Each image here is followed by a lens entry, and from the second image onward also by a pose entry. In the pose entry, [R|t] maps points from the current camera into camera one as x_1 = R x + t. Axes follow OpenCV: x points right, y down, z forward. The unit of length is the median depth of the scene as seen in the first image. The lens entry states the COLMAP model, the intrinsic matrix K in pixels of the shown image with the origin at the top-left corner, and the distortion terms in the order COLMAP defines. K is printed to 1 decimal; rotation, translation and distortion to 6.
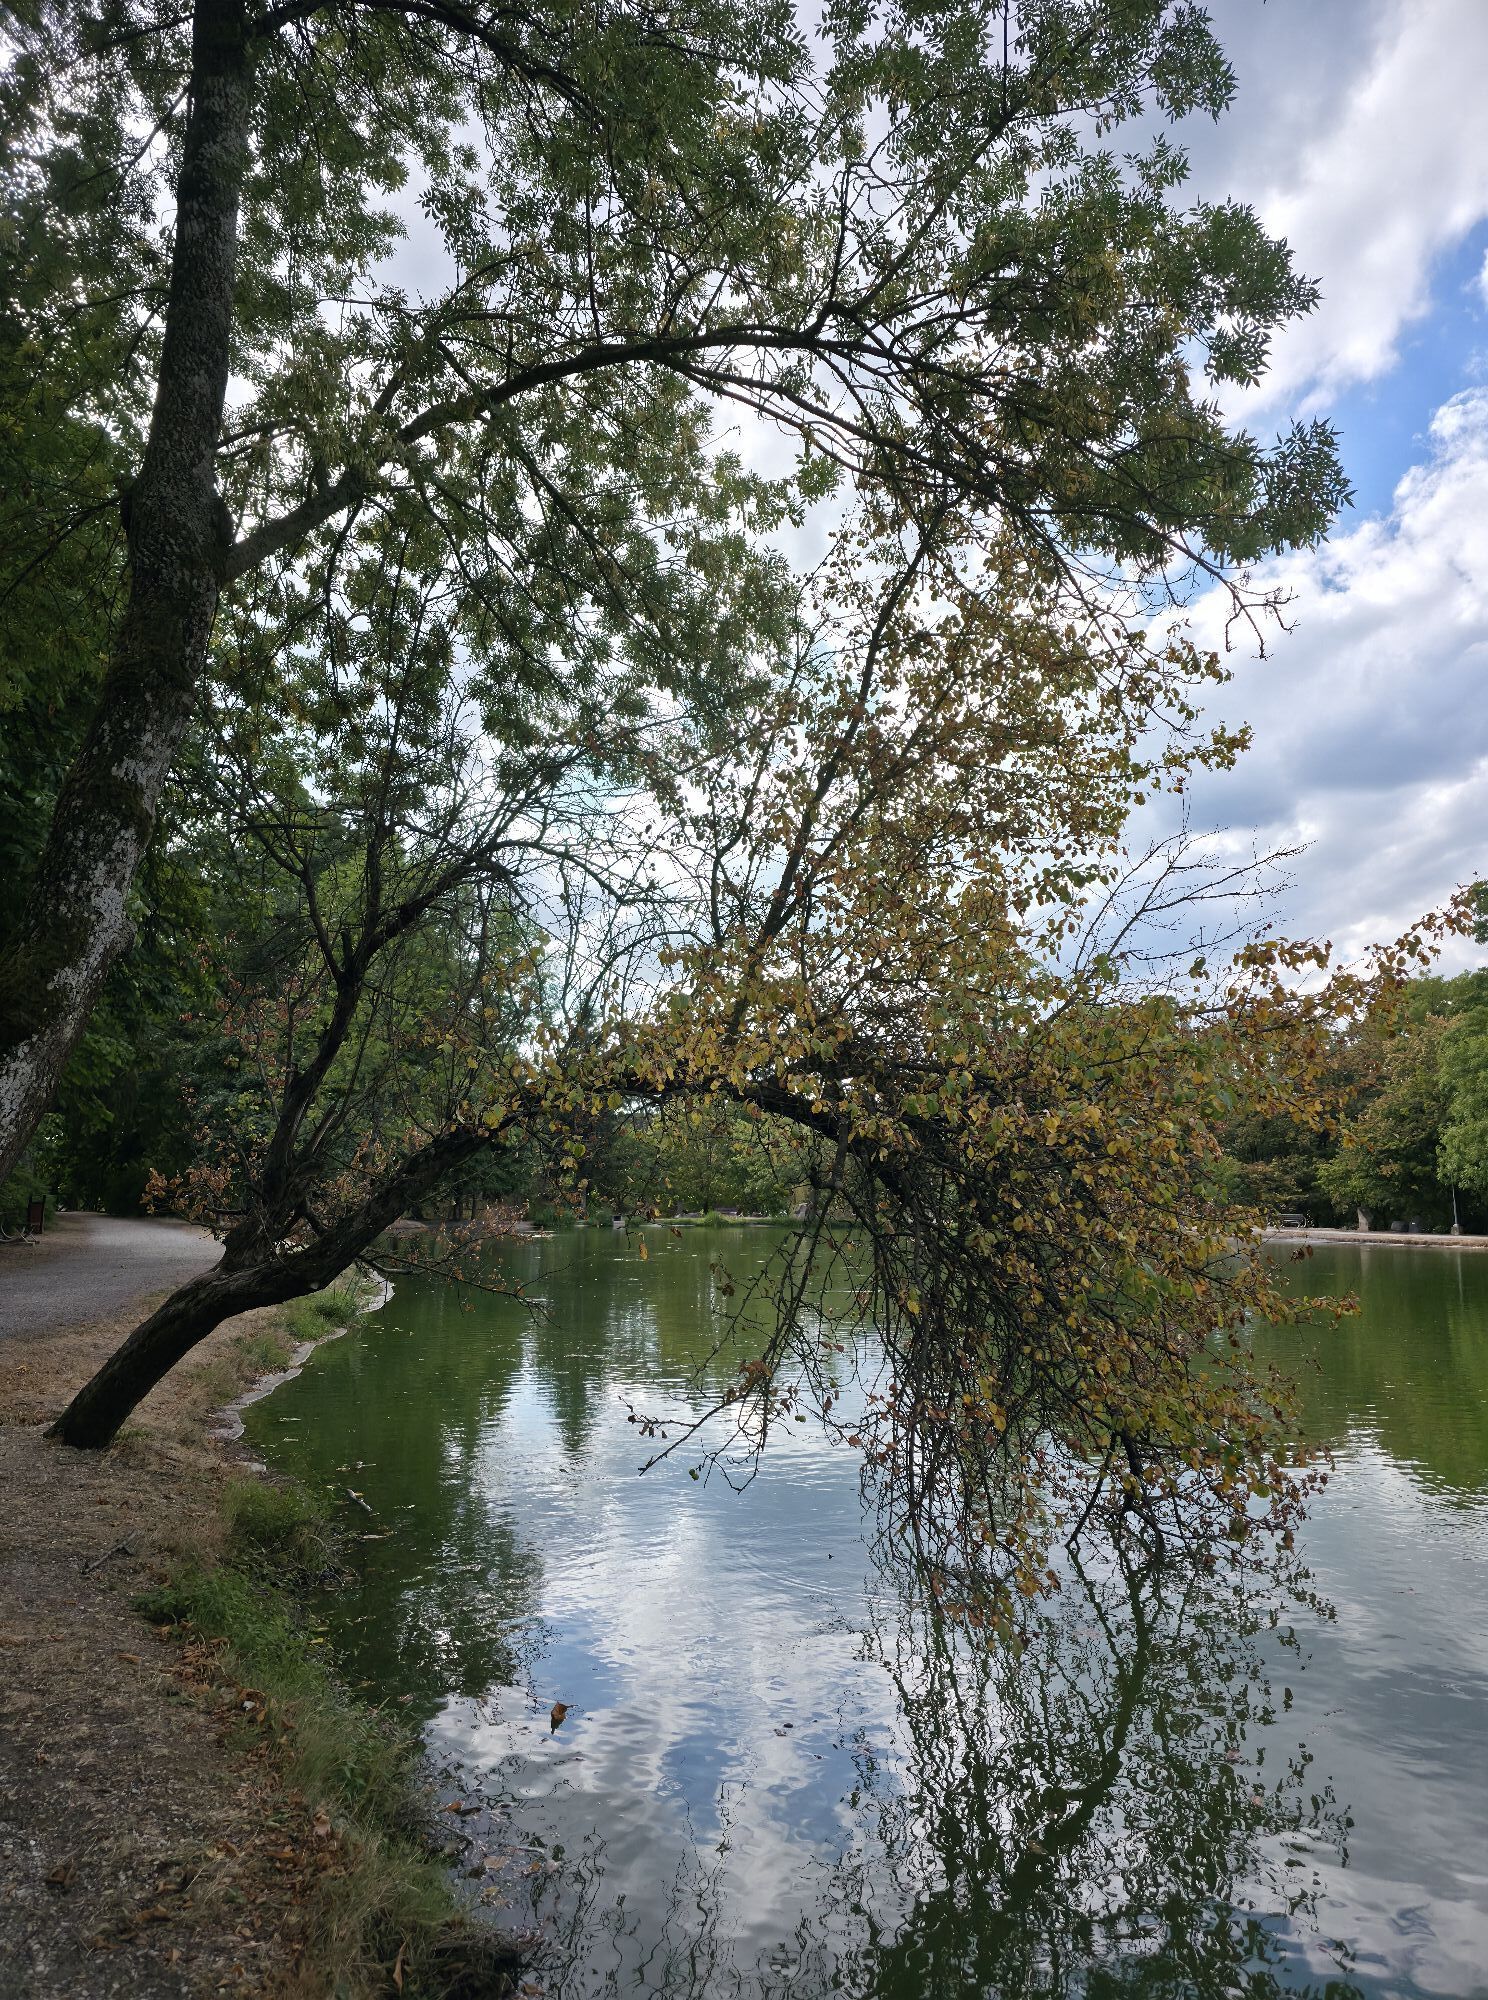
lens RADIAL K [[1645.7, 0, 746.9], [0, 1645.7, 1020.3], [0, 0, 1]] dist [0.031436, -0.004914]
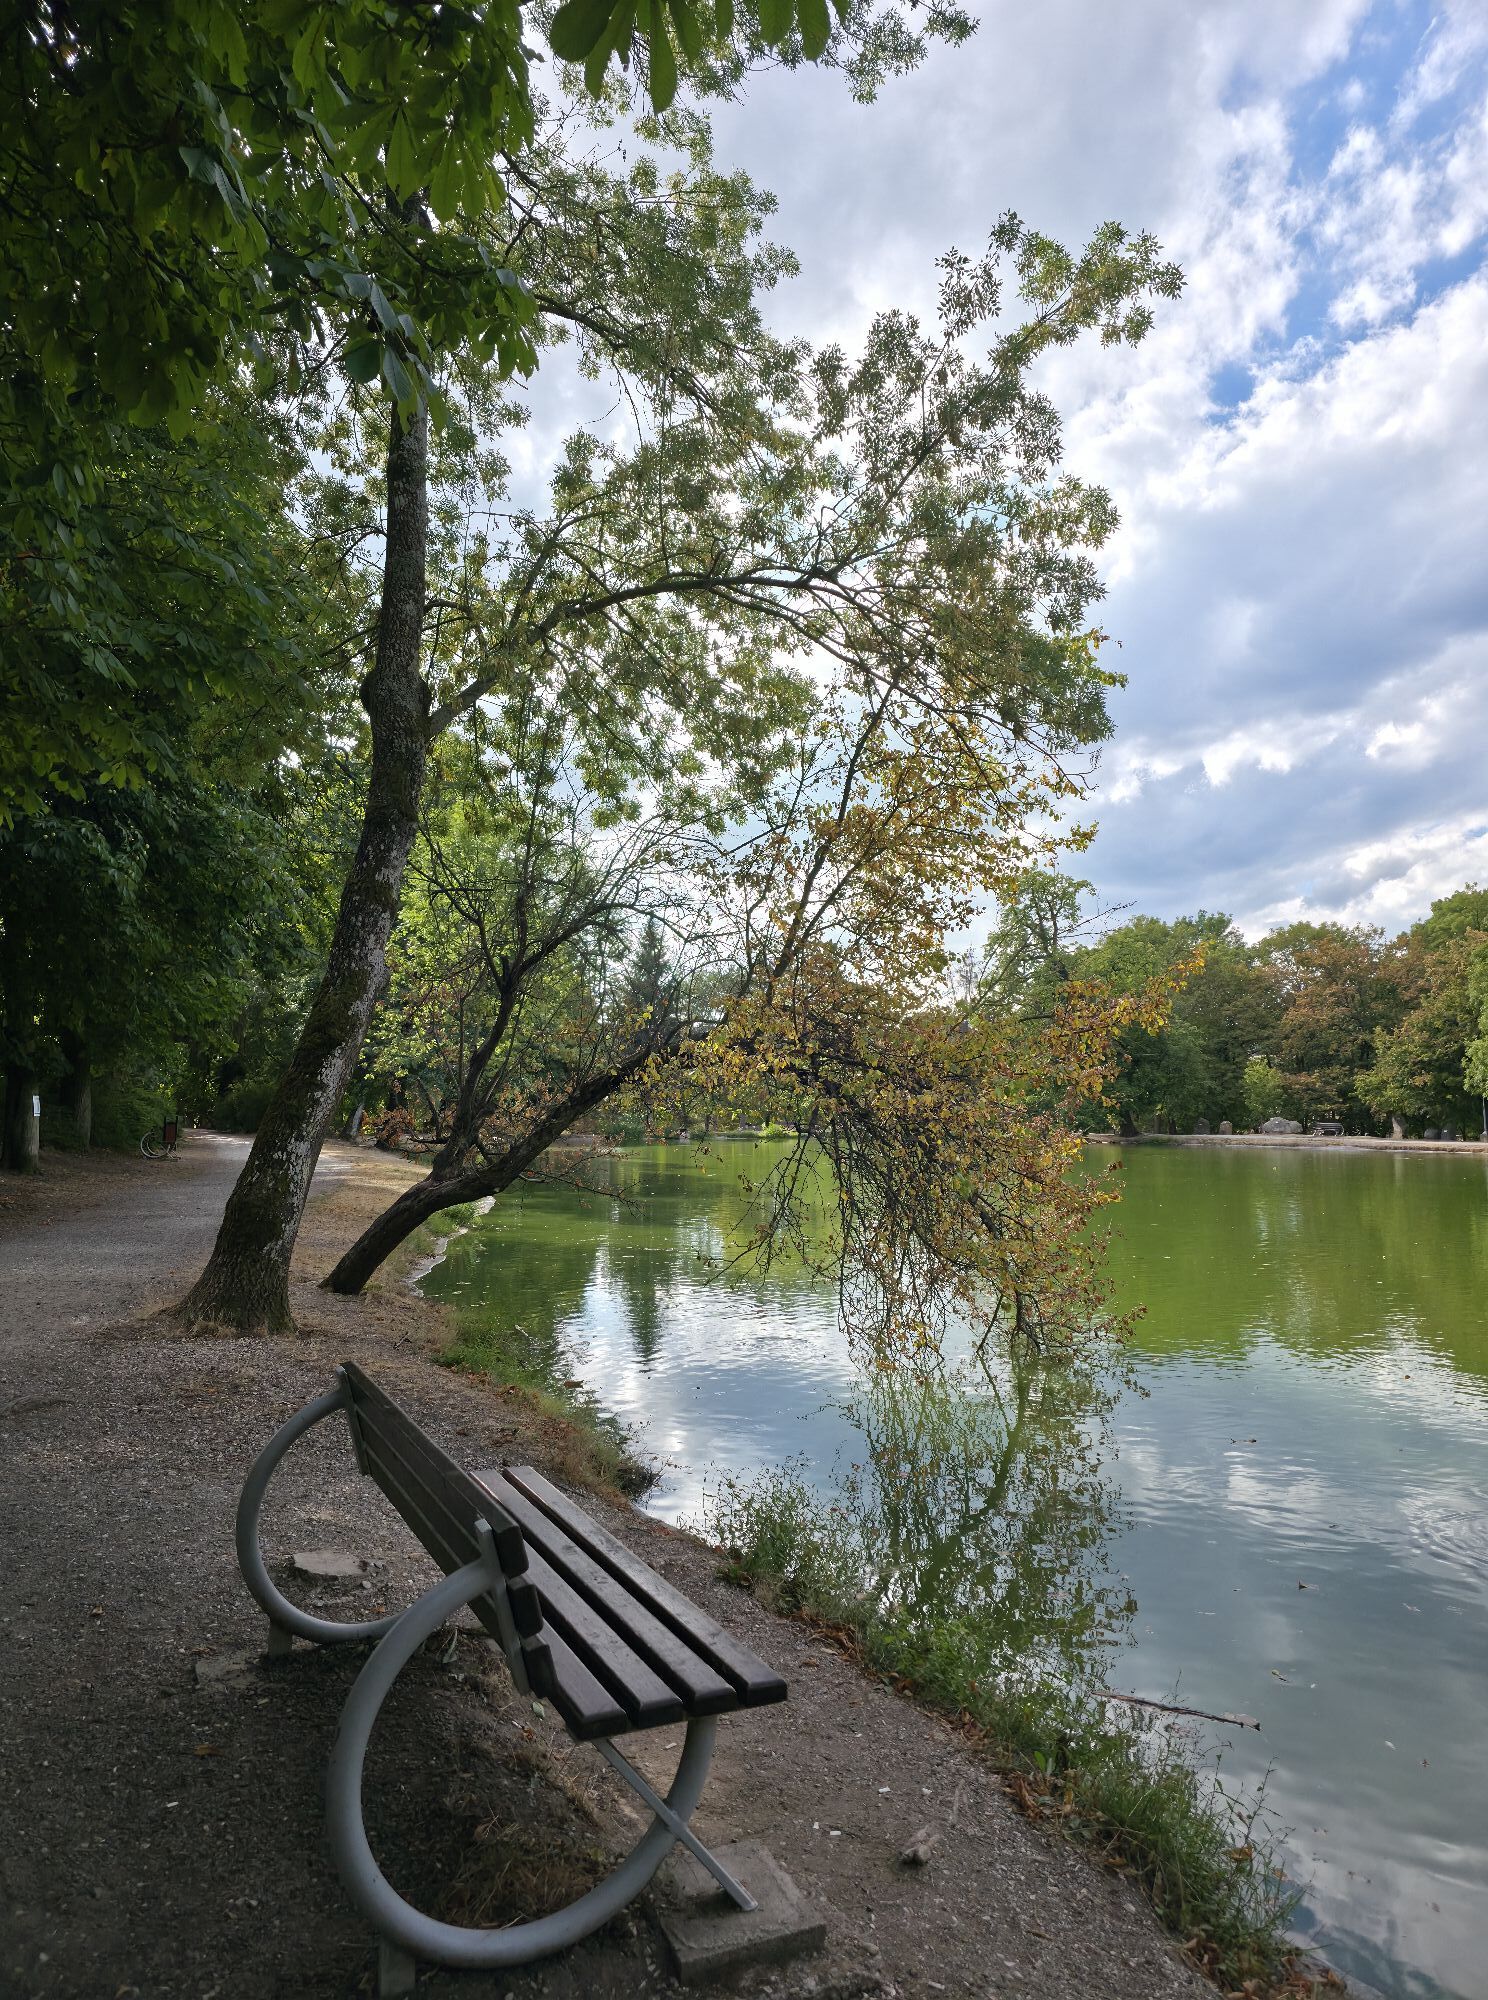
lens RADIAL K [[2793.0, 0, 743.9], [0, 2793.0, 997.0], [0, 0, 1]] dist [0.009943, 0.000000]
pose [[0.998555, -0.008713, -0.053029, 0.100844], [0.013151, 0.996385, 0.083927, -0.211500], [0.052106, -0.084503, 0.995060, -1.411533]]
